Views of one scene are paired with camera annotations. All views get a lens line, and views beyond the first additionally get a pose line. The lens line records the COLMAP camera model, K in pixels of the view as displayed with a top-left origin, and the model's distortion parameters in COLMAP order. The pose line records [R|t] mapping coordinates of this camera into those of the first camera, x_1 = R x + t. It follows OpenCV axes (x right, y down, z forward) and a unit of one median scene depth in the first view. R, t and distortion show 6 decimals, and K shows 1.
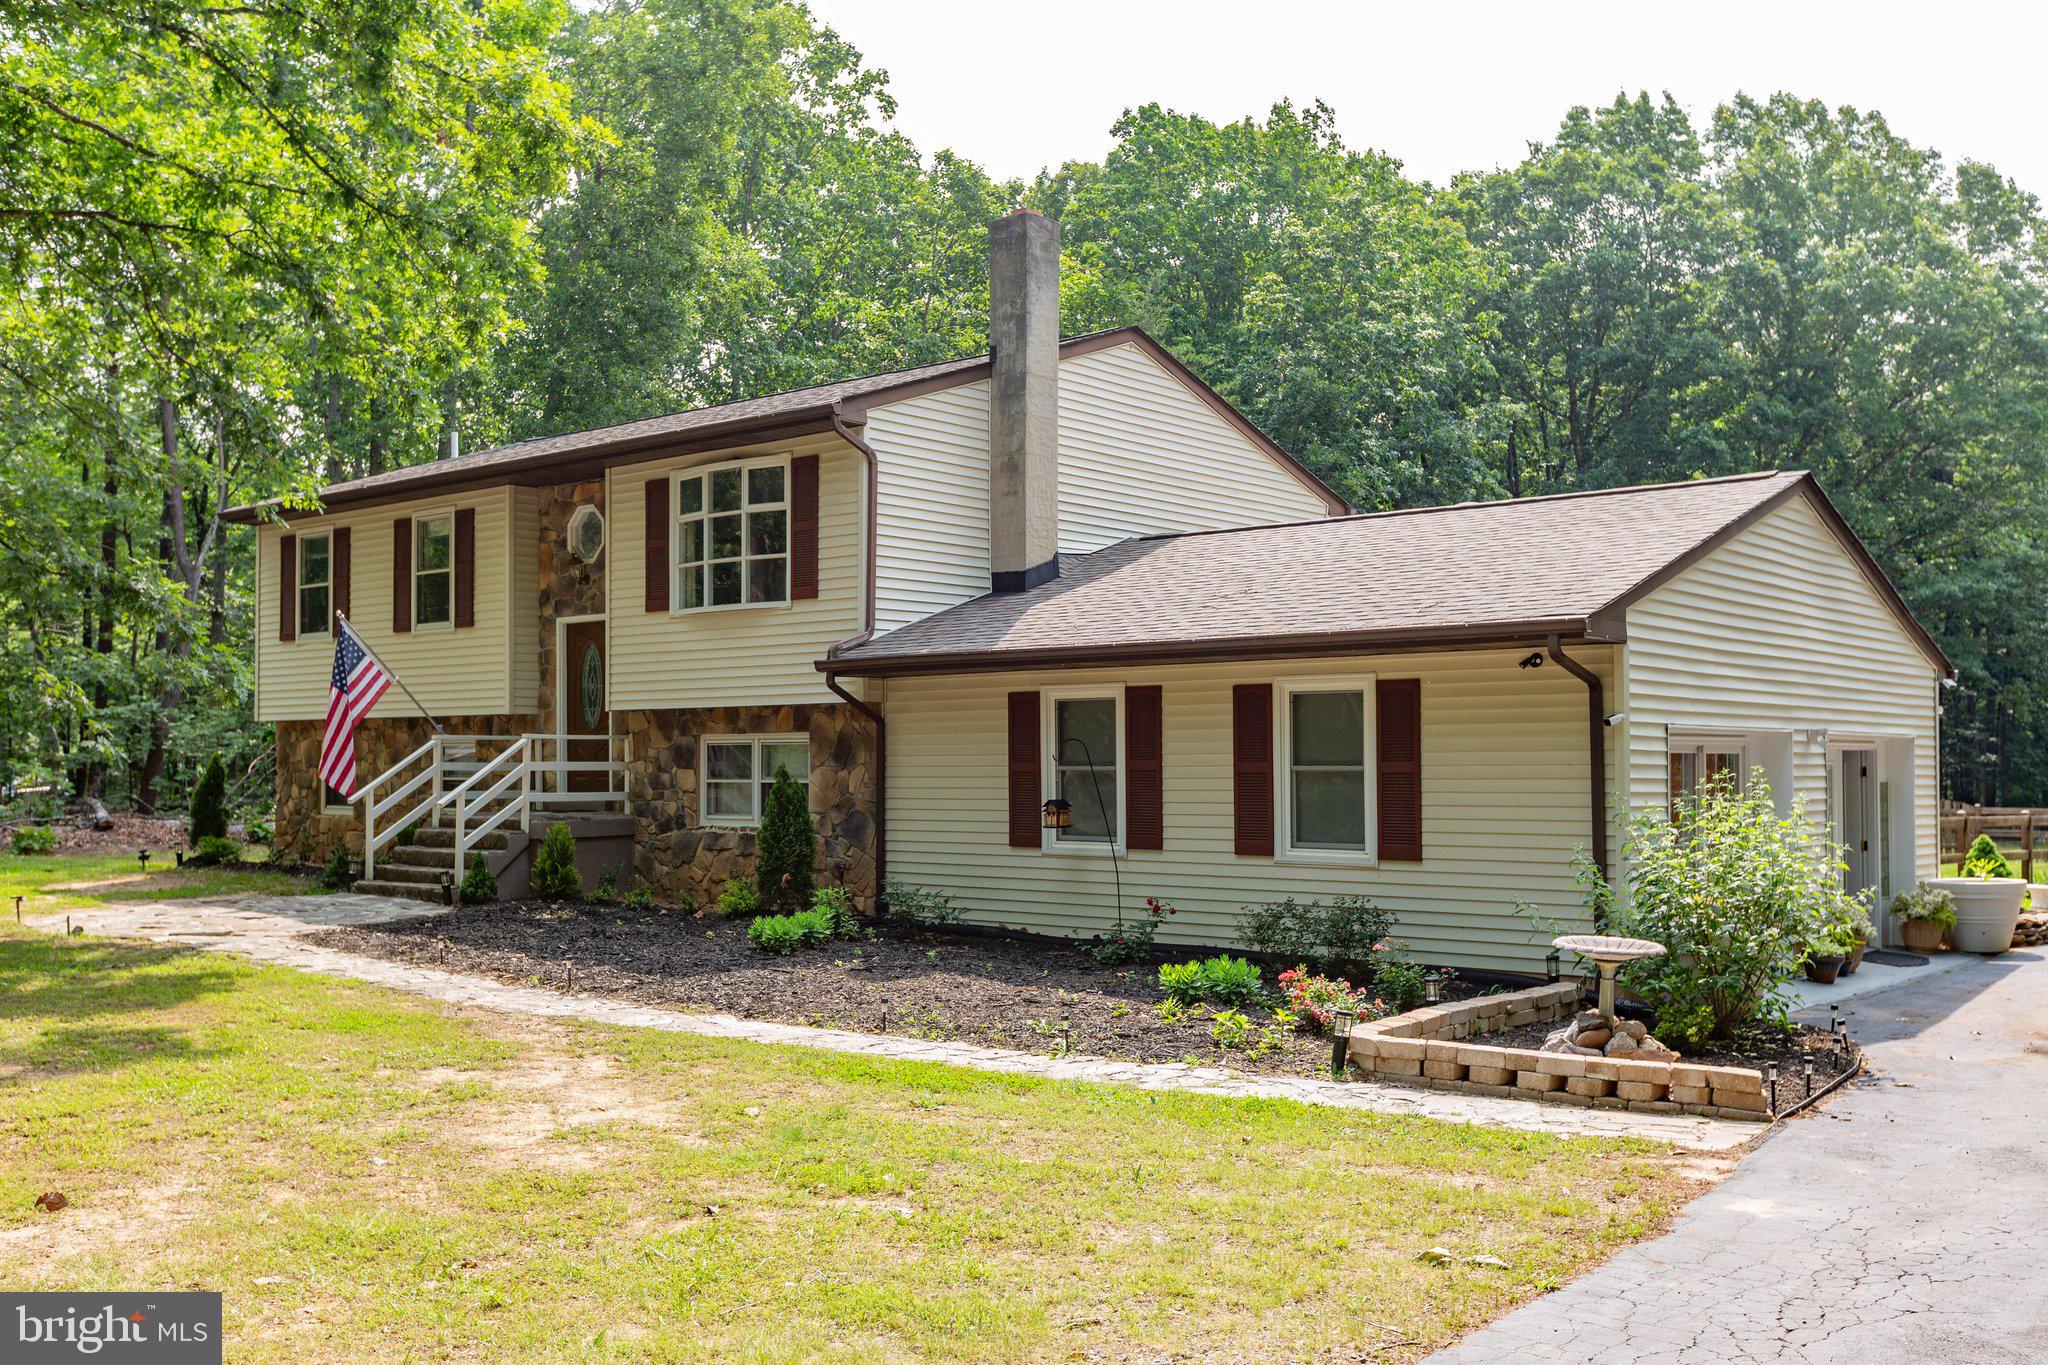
lens RADIAL K [[1882.1, 0, 1025.0], [0, 1882.1, 744.7], [0, 0, 1]] dist [0.005686, -0.001451]
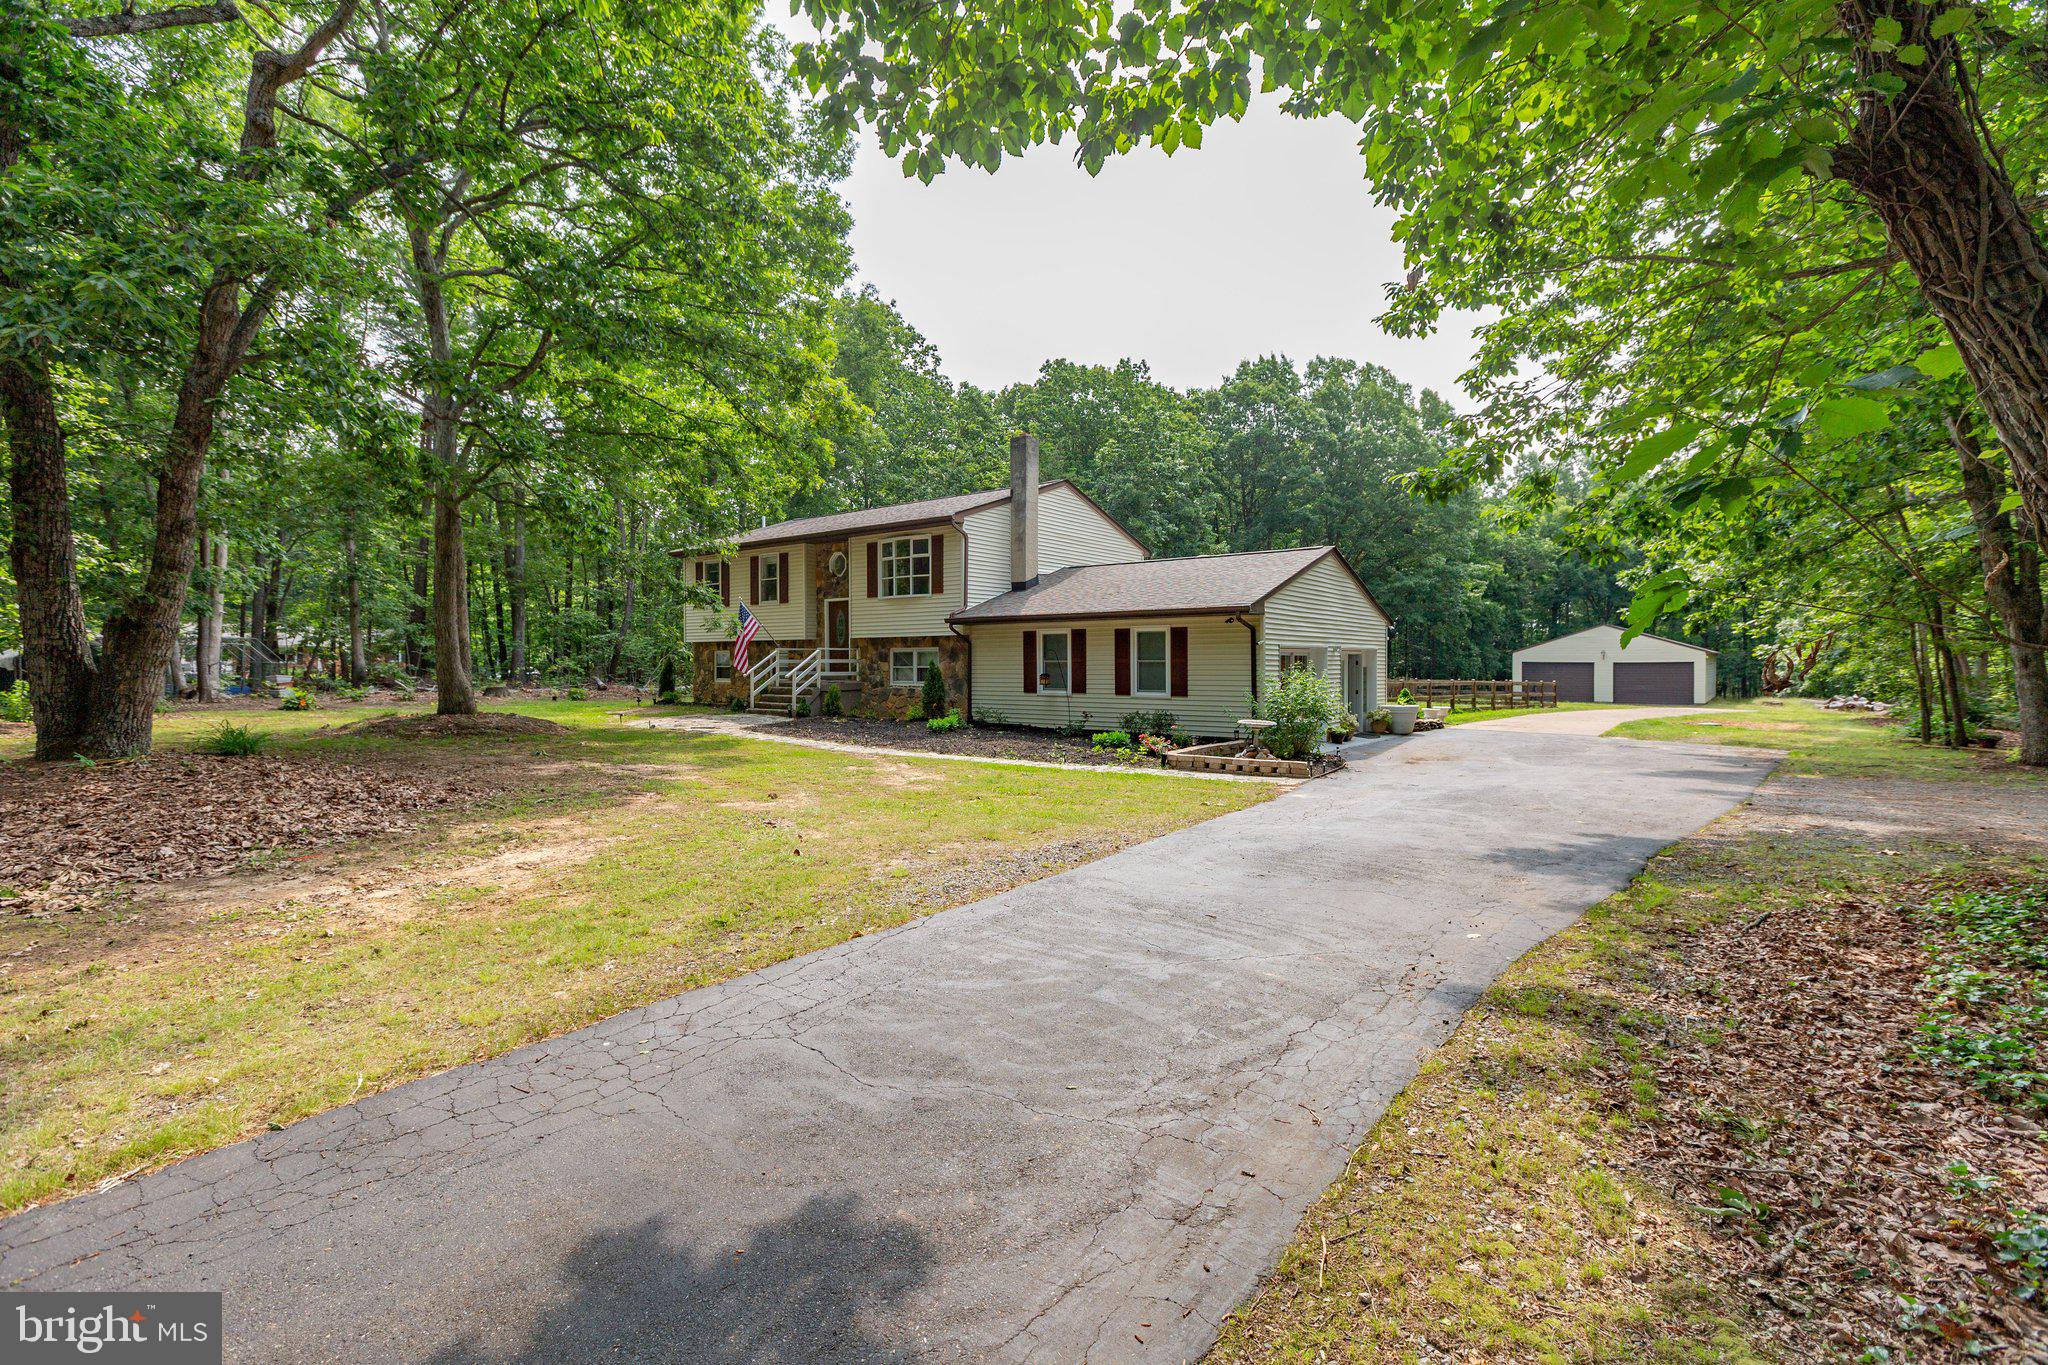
lens RADIAL K [[915.4, 0, 1024.0], [0, 915.4, 682.5], [0, 0, 1]] dist [-0.000053, -0.000009]
pose [[0.998780, -0.001619, 0.049345, -0.062519], [-0.000005, 0.999459, 0.032886, 0.000207], [-0.049372, -0.032846, 0.998240, -0.205734]]
